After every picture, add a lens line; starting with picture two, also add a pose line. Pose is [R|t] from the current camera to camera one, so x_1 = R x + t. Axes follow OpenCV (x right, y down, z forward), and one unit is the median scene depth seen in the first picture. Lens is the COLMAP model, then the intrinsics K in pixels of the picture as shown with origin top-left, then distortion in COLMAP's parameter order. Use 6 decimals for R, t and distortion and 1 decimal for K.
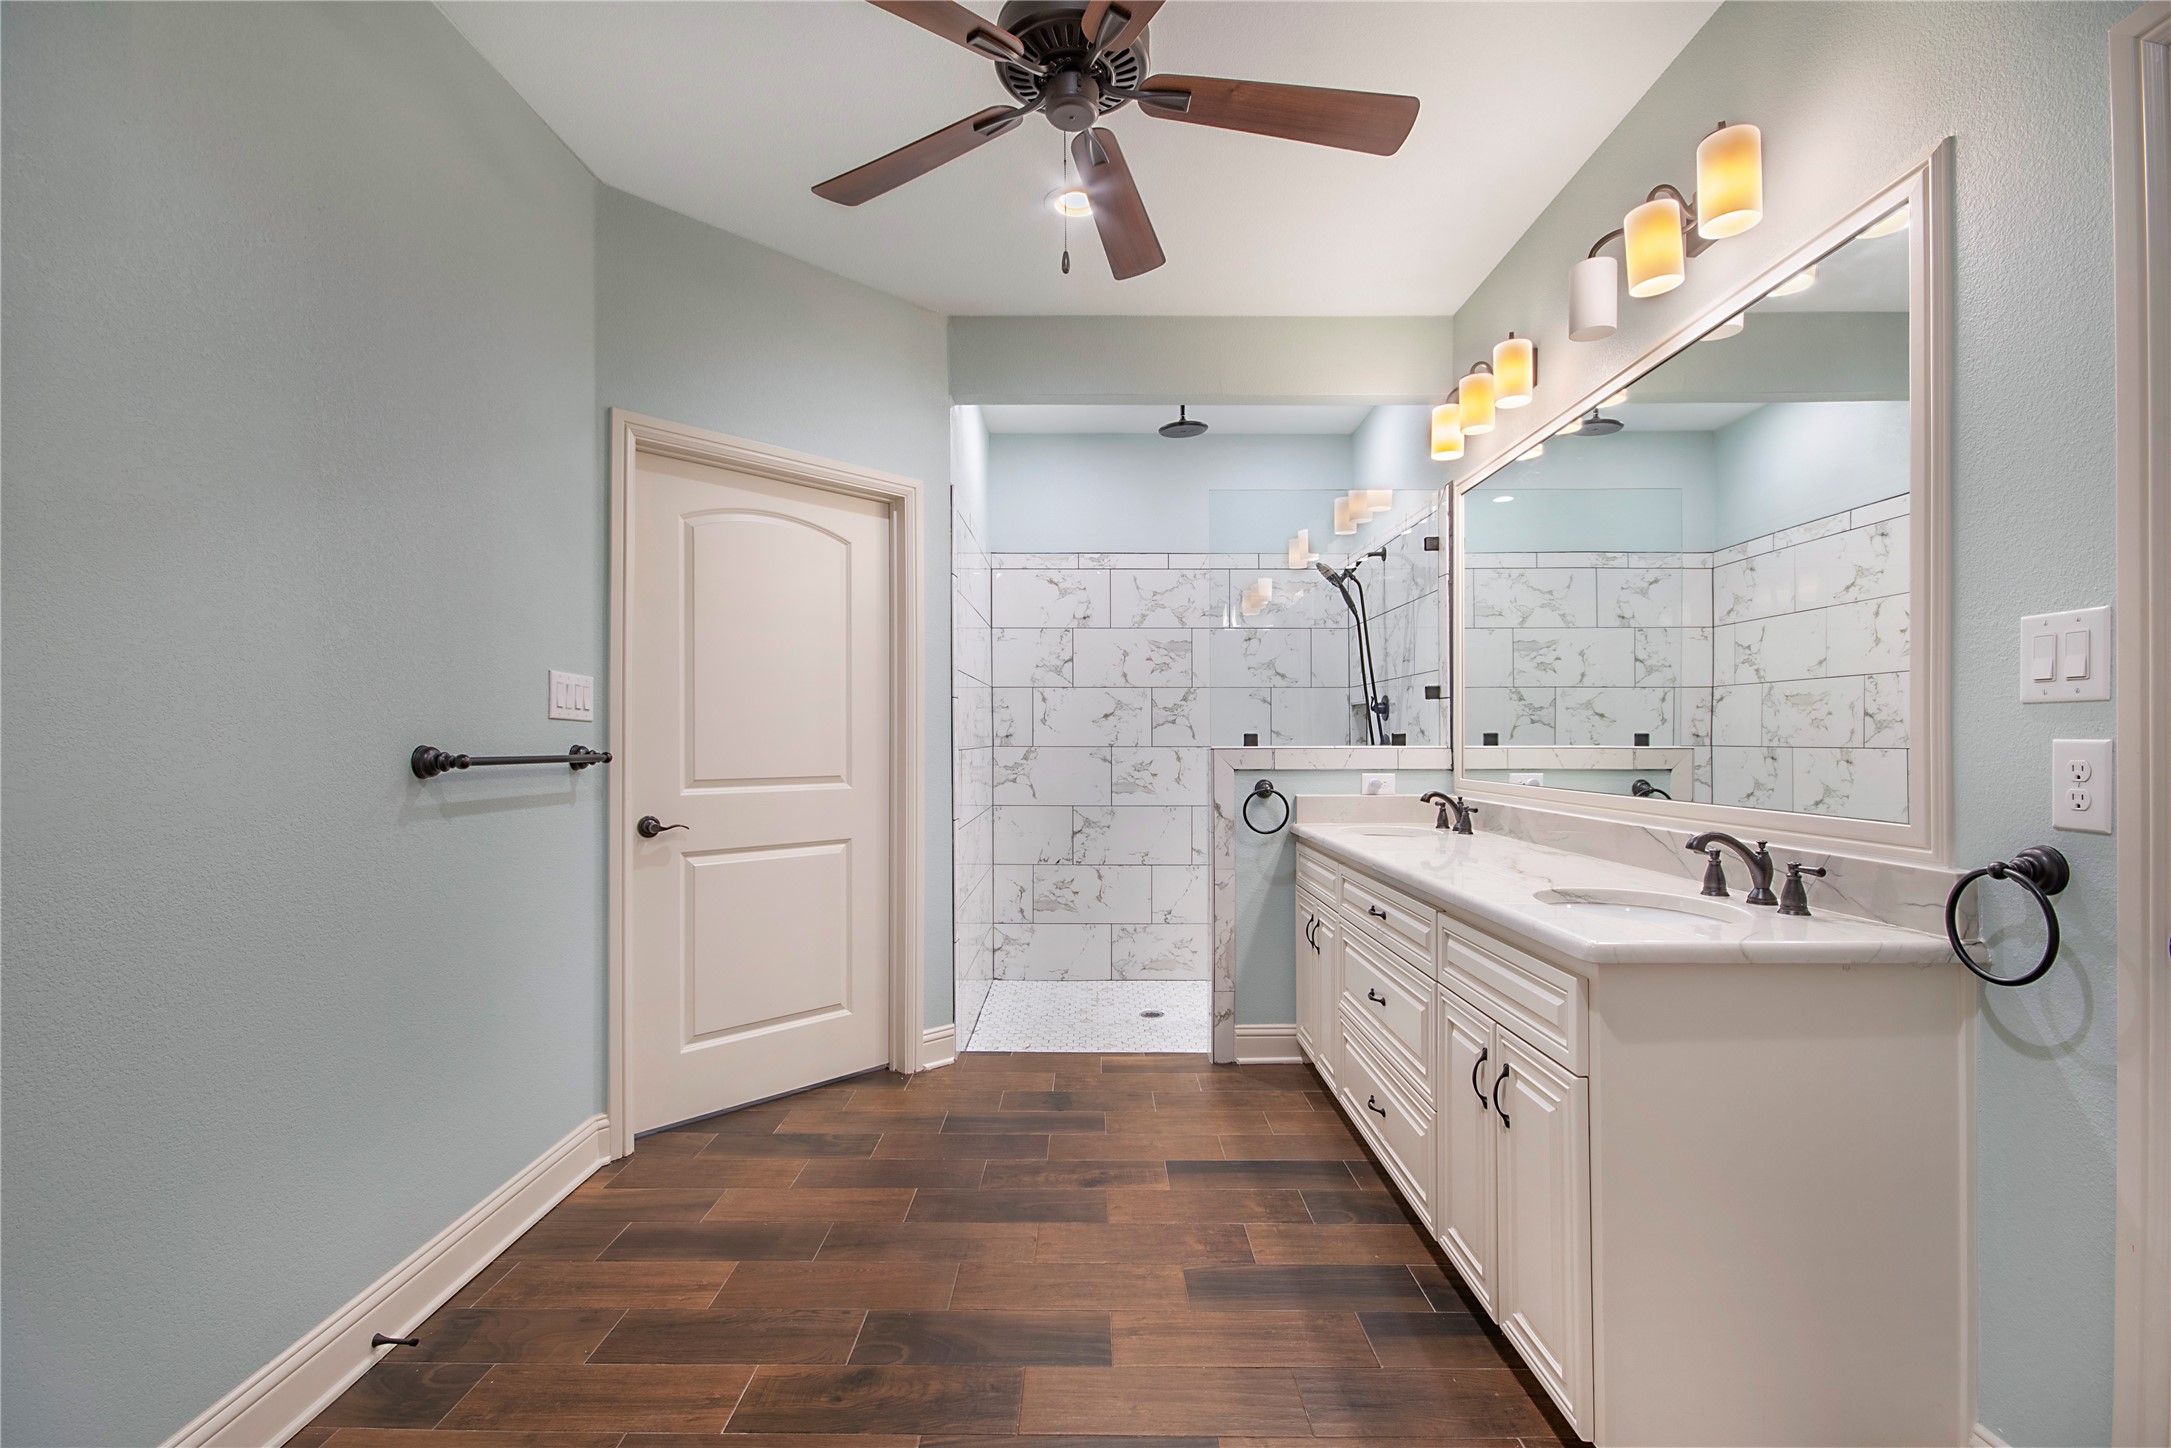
lens RADIAL K [[962.0, 0, 1087.7], [0, 962.0, 737.0], [0, 0, 1]] dist [-0.009297, 0.000328]
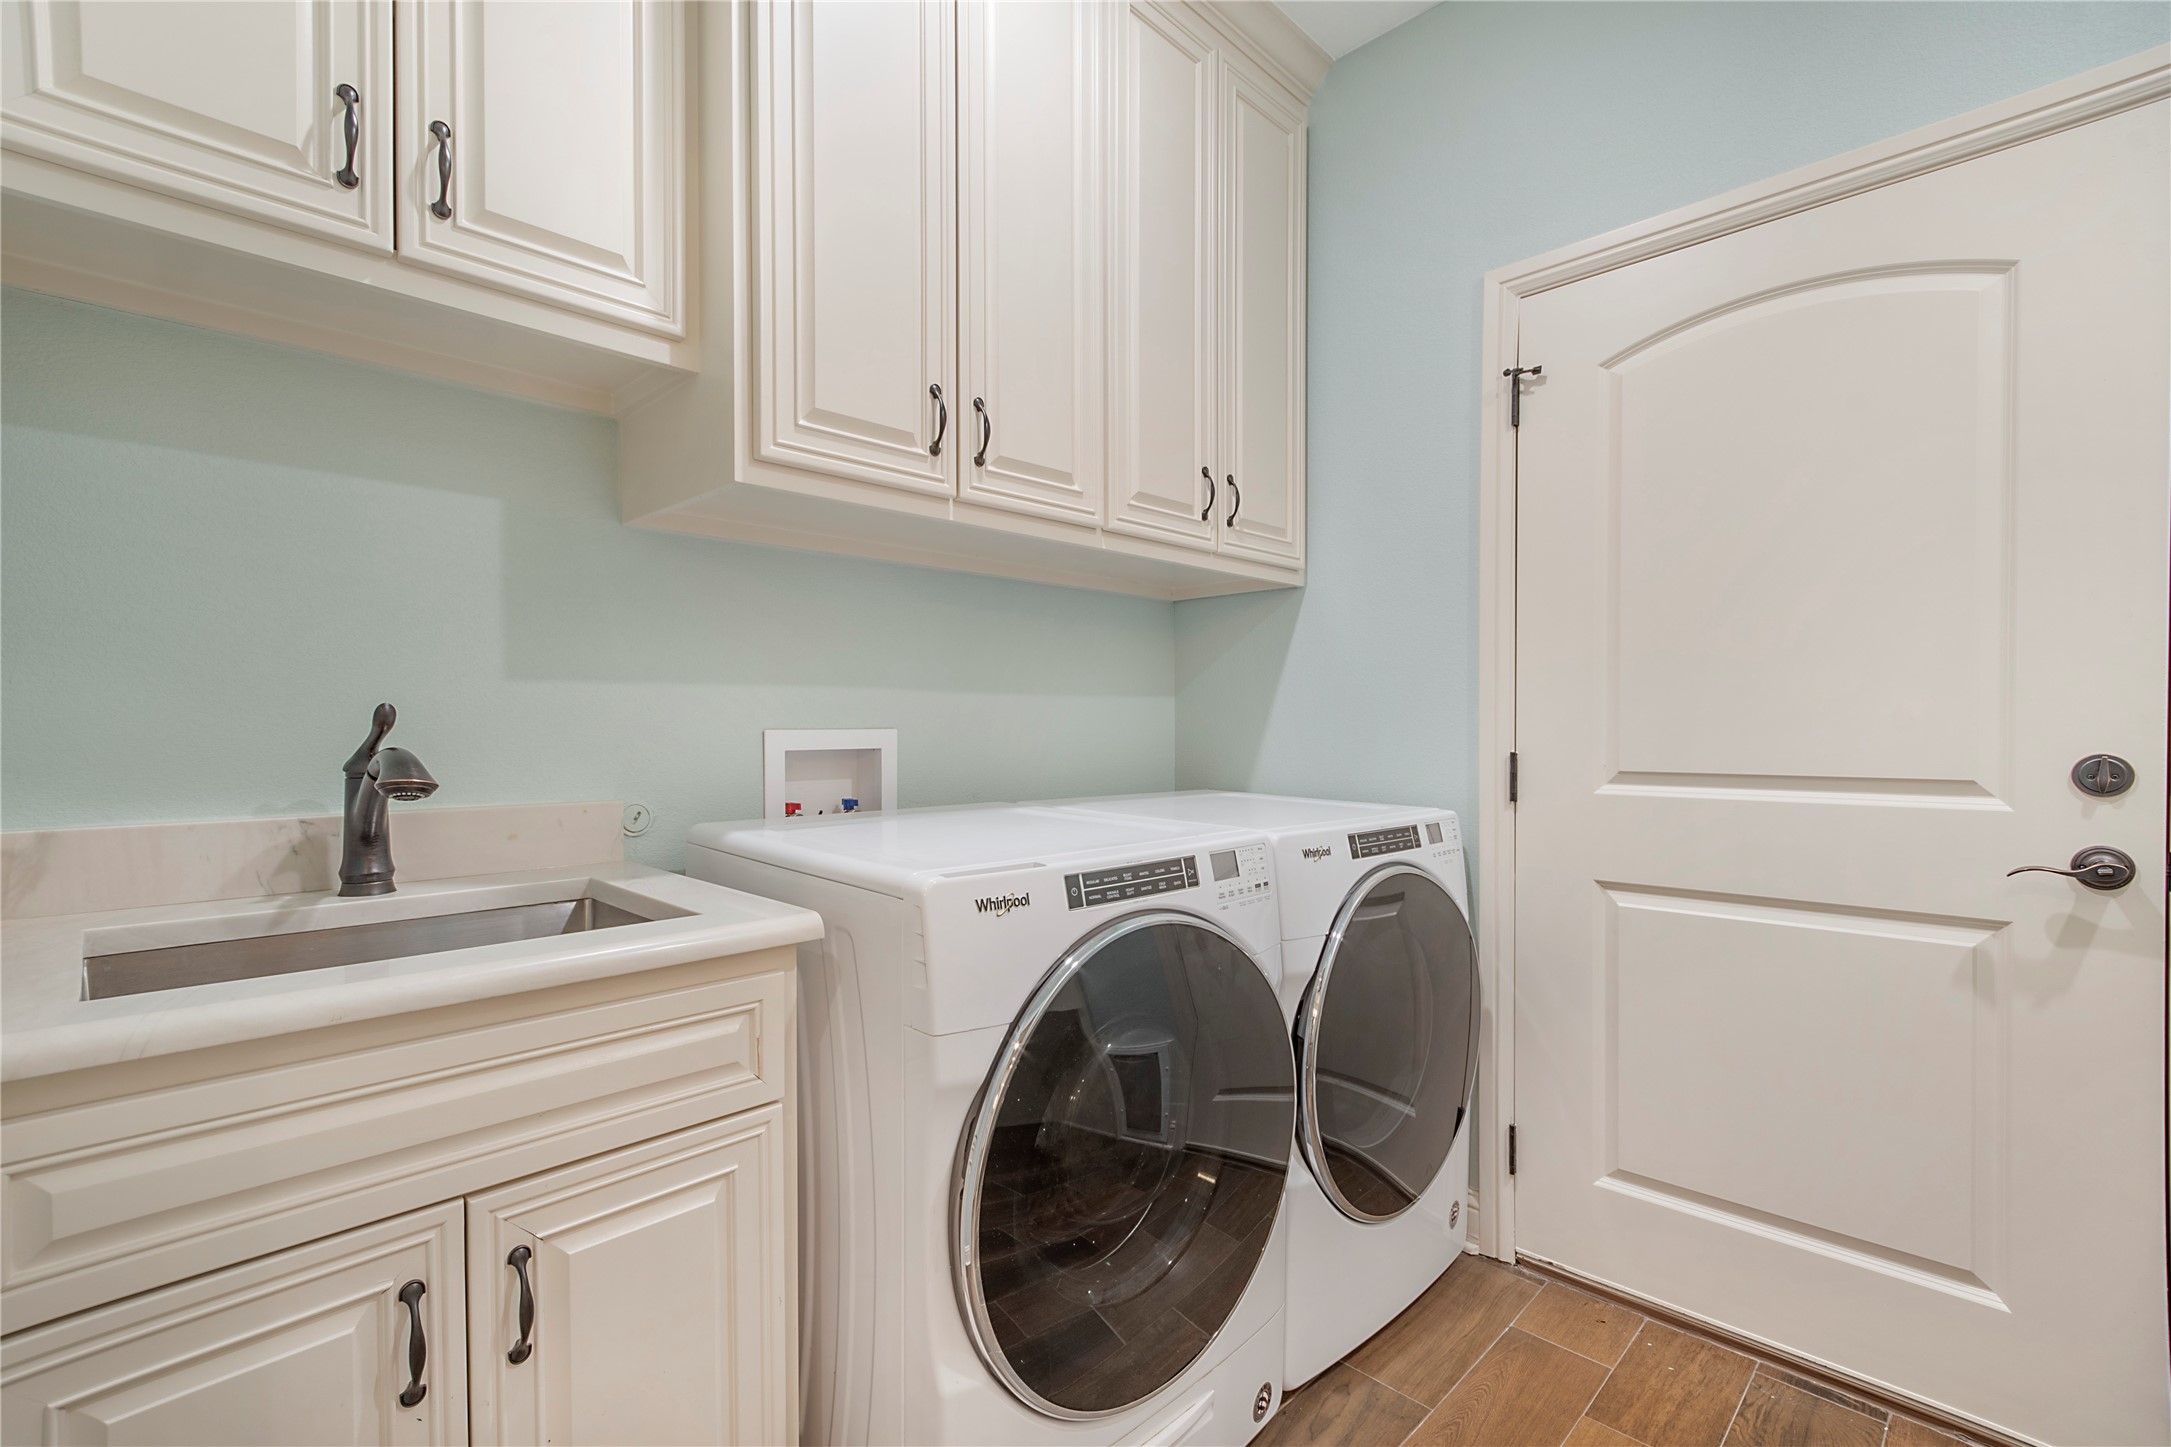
lens RADIAL K [[960.2, 0, 1086.1], [0, 960.2, 735.0], [0, 0, 1]] dist [-0.001132, 0.000254]
pose [[0.000260, 0.006476, -0.999979, 0.198677], [0.002364, 0.999976, 0.006477, 0.013187], [0.999997, -0.002366, 0.000245, 0.552695]]
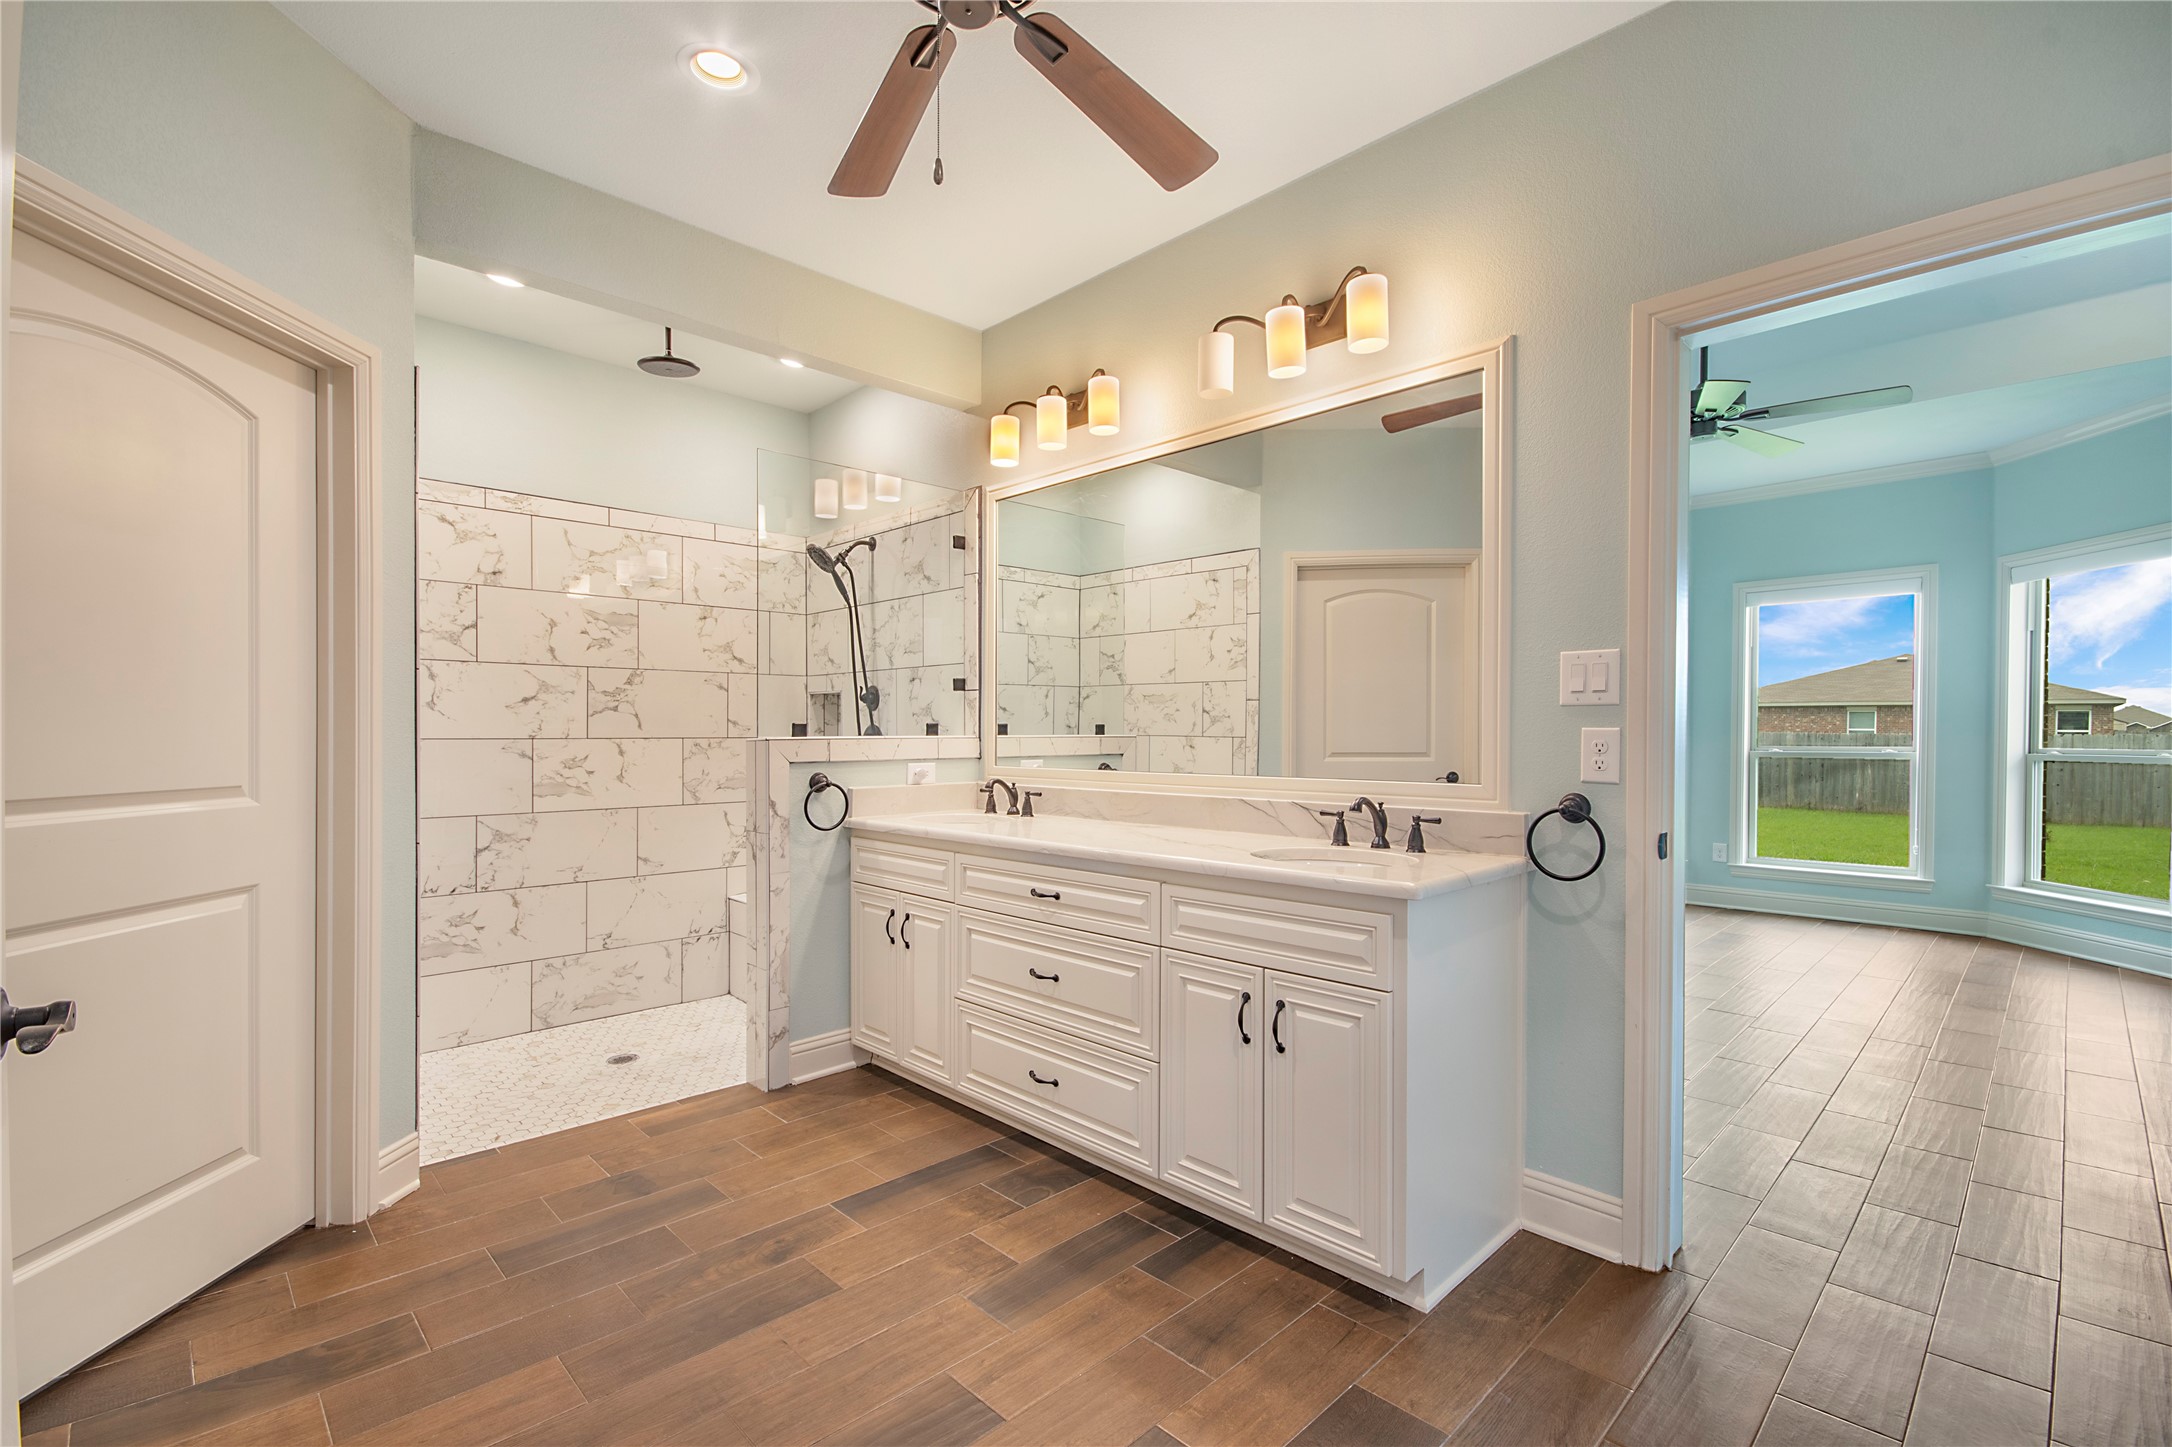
lens RADIAL K [[960.6, 0, 1086.6], [0, 960.6, 735.0], [0, 0, 1]] dist [-0.001132, 0.000254]
pose [[0.716967, -0.003236, 0.697100, -0.288290], [-0.001422, 0.999980, 0.006104, 0.002201], [-0.697106, -0.005367, 0.716948, 0.158528]]
